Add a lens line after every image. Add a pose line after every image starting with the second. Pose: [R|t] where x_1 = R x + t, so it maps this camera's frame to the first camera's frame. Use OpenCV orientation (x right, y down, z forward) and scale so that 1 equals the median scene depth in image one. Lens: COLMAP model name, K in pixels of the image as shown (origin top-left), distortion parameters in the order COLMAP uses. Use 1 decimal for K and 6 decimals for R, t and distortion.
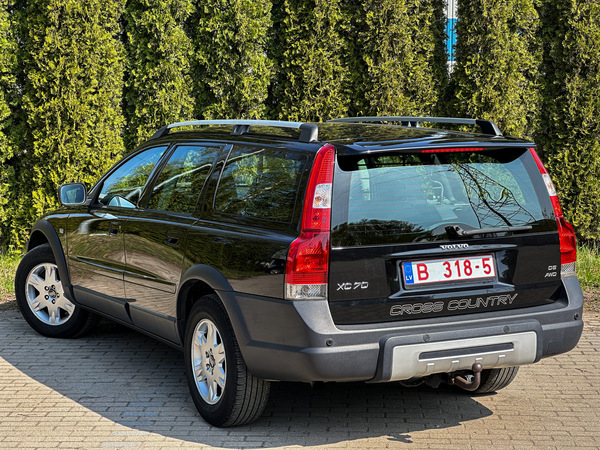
lens RADIAL K [[1375.5, 0, 302.6], [0, 1375.5, 217.9], [0, 0, 1]] dist [0.208726, 0.758937]
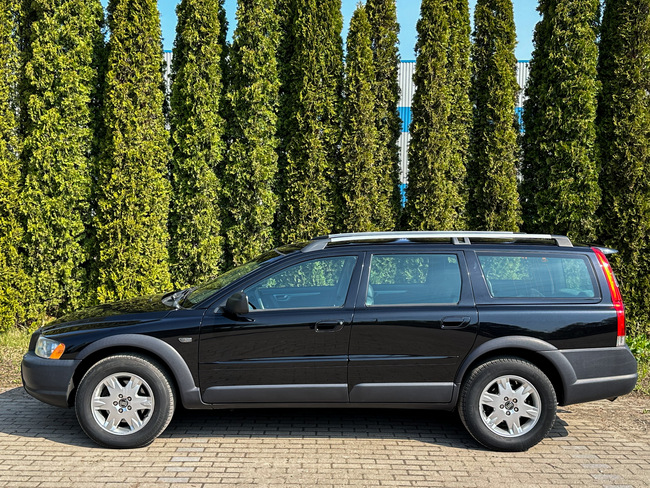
lens RADIAL K [[716.6, 0, 325.0], [0, 716.6, 244.0], [0, 0, 1]] dist [0.239626, -0.565832]
pose [[0.998223, 0.020094, 0.056105, -0.013815], [-0.016390, 0.997703, -0.065721, -0.018040], [-0.057297, 0.064685, 0.996259, 0.275031]]
